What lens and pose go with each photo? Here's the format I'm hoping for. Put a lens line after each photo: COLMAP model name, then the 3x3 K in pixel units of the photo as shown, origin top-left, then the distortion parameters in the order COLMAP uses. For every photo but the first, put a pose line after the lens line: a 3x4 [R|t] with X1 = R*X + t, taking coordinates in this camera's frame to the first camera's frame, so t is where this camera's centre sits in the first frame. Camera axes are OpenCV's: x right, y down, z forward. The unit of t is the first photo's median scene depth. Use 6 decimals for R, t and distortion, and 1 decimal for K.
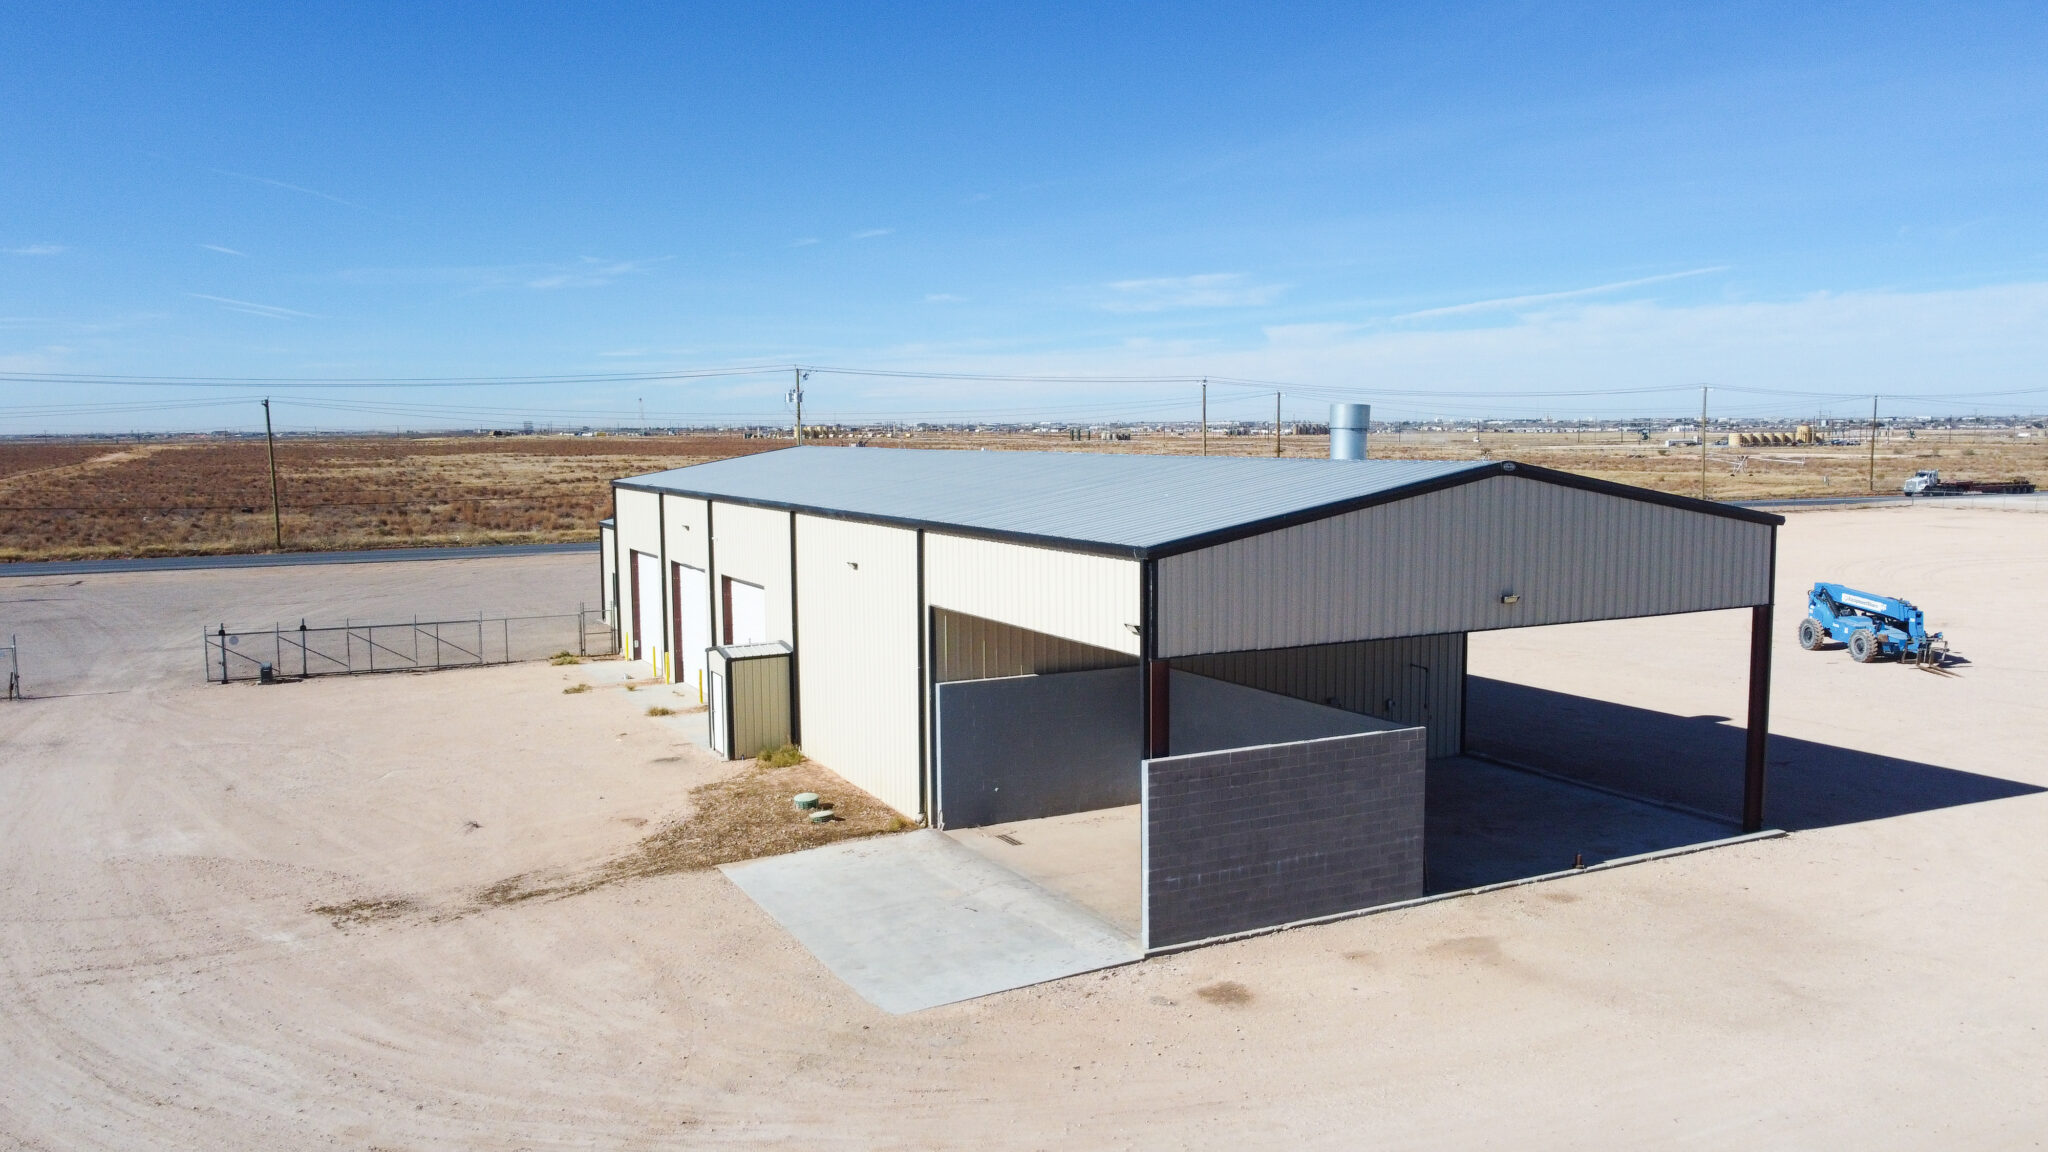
lens RADIAL K [[1569.3, 0, 1021.7], [0, 1569.3, 570.0], [0, 0, 1]] dist [-0.000449, 0.000708]
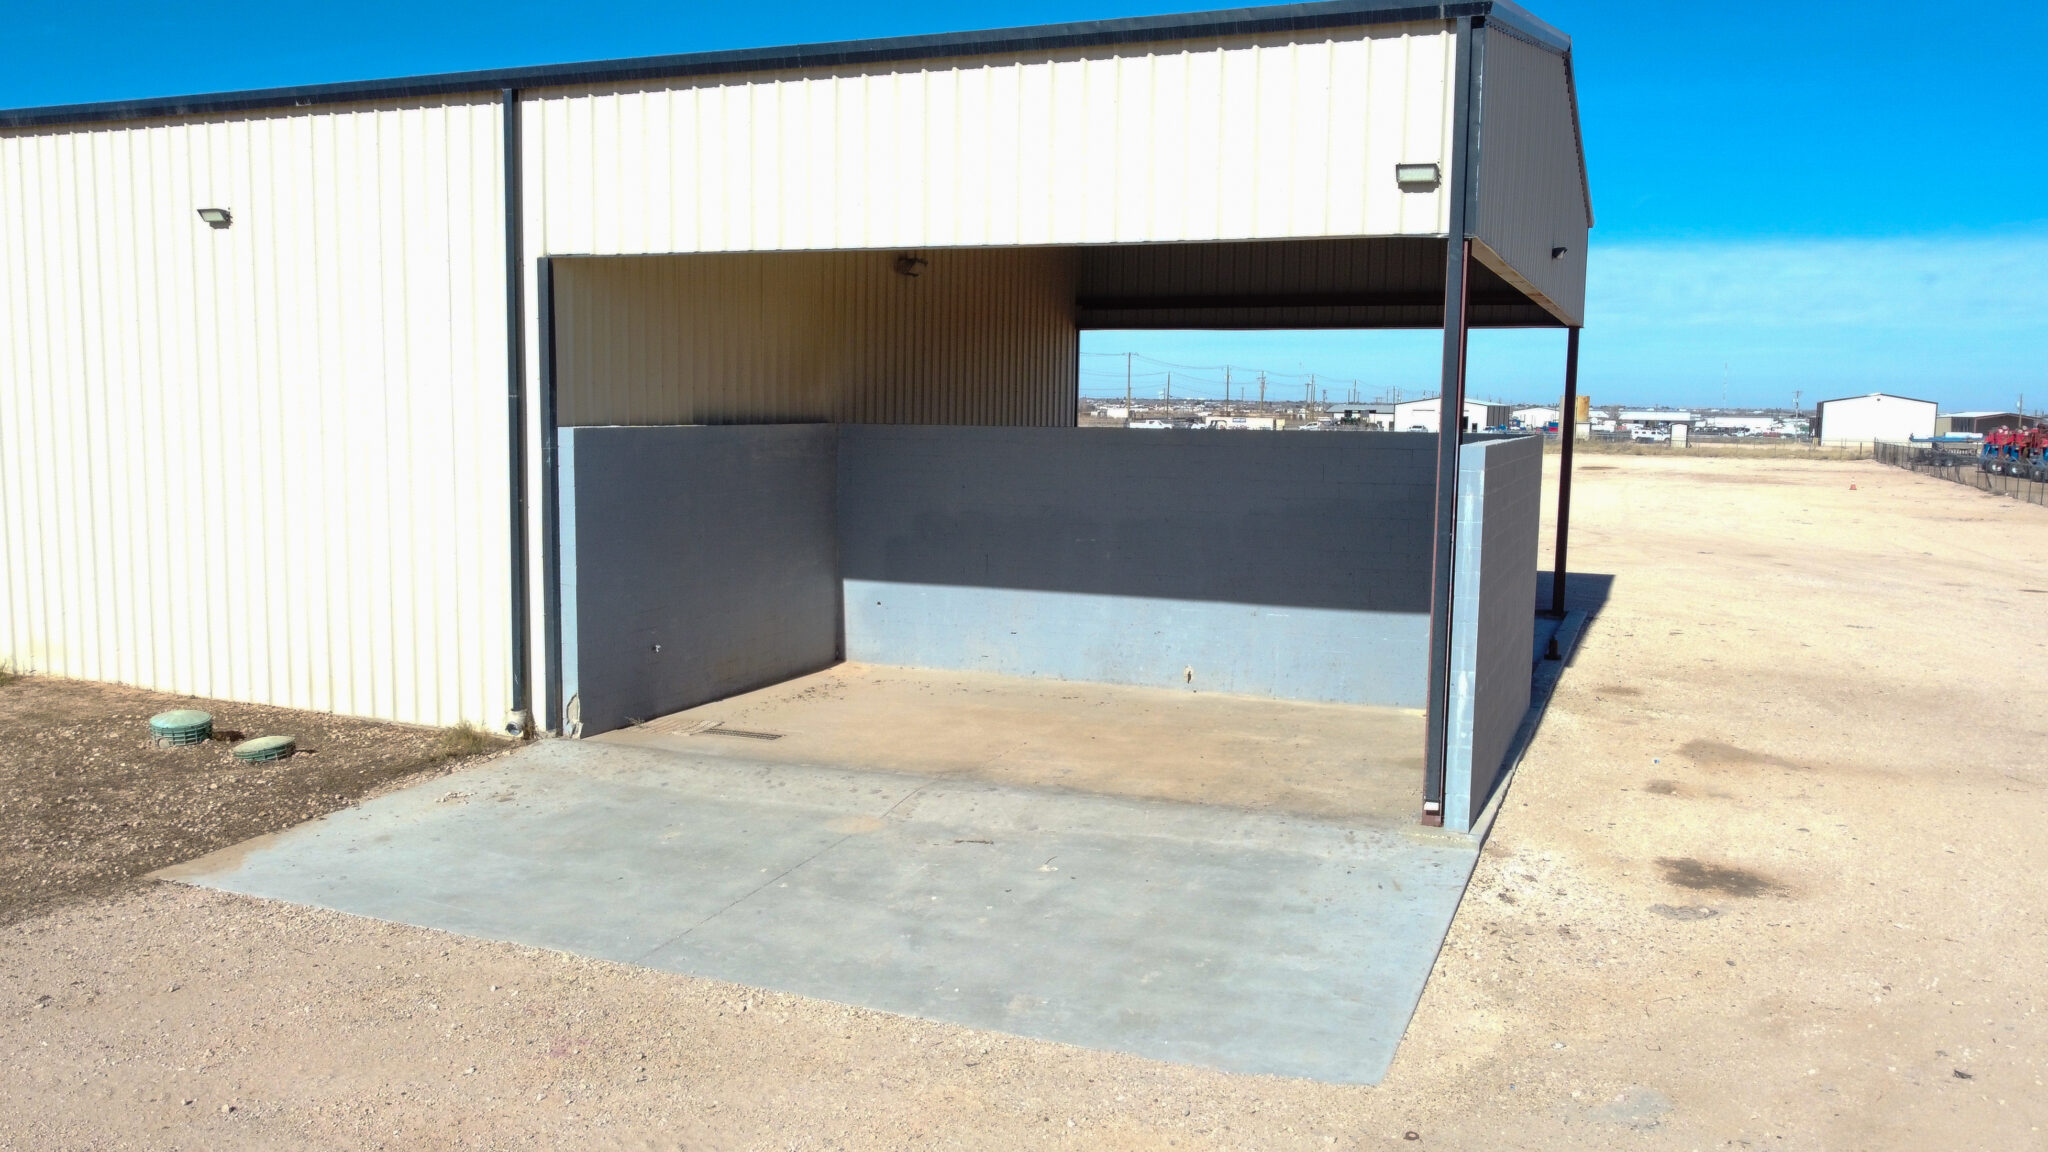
lens RADIAL K [[1597.3, 0, 1024.0], [0, 1597.3, 576.0], [0, 0, 1]] dist [-0.001971, 0.003304]
pose [[0.759012, -0.052944, 0.648921, -0.295374], [0.039556, 0.998597, 0.035207, 0.118962], [-0.649874, -0.001054, 0.760041, 0.612066]]
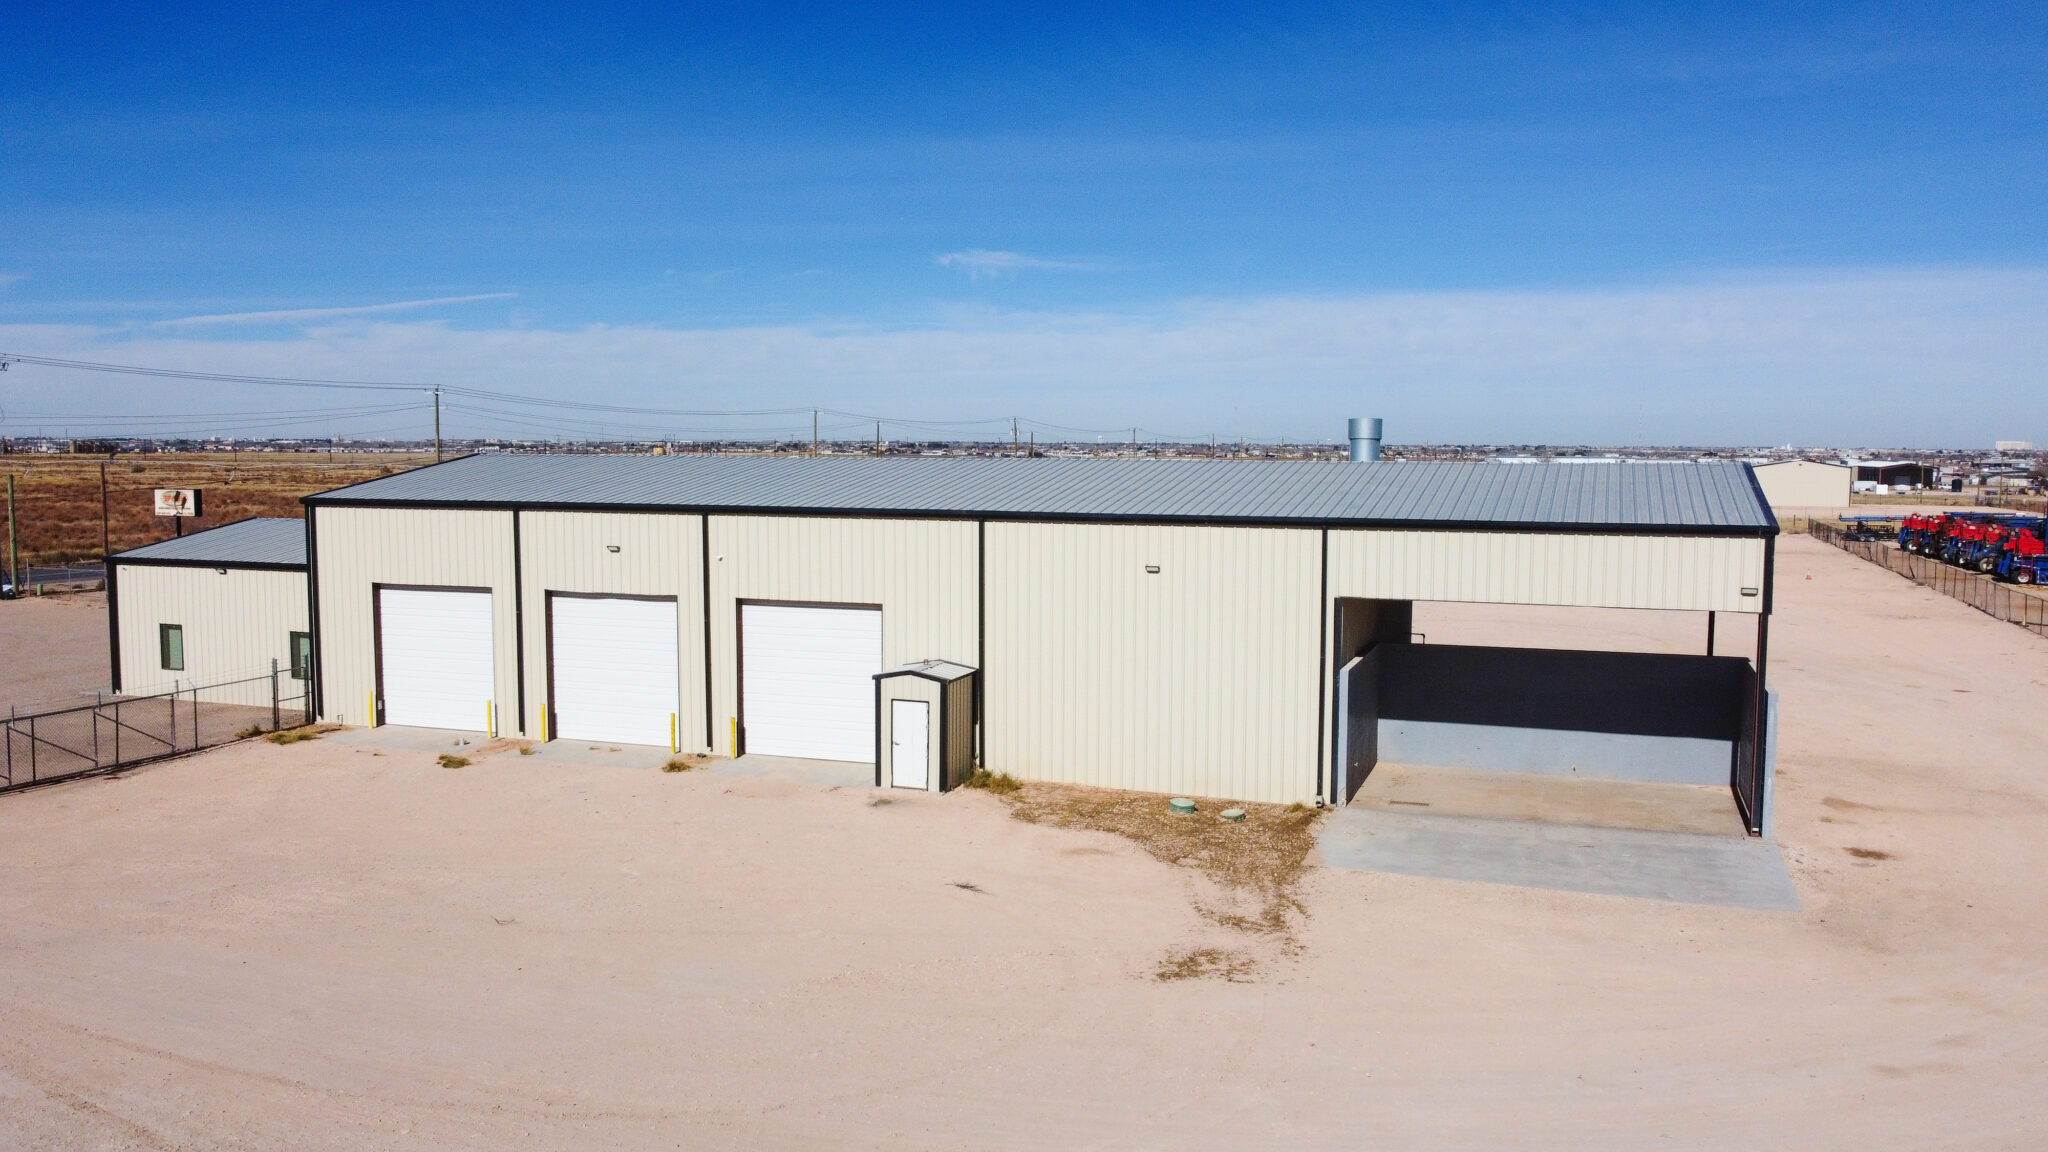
lens RADIAL K [[1569.3, 0, 1021.7], [0, 1569.3, 570.0], [0, 0, 1]] dist [-0.000449, 0.000708]
pose [[0.733280, -0.044501, 0.678469, -1.057766], [0.053243, 0.998550, 0.007951, -0.018392], [-0.677839, 0.030294, 0.734586, 0.401228]]
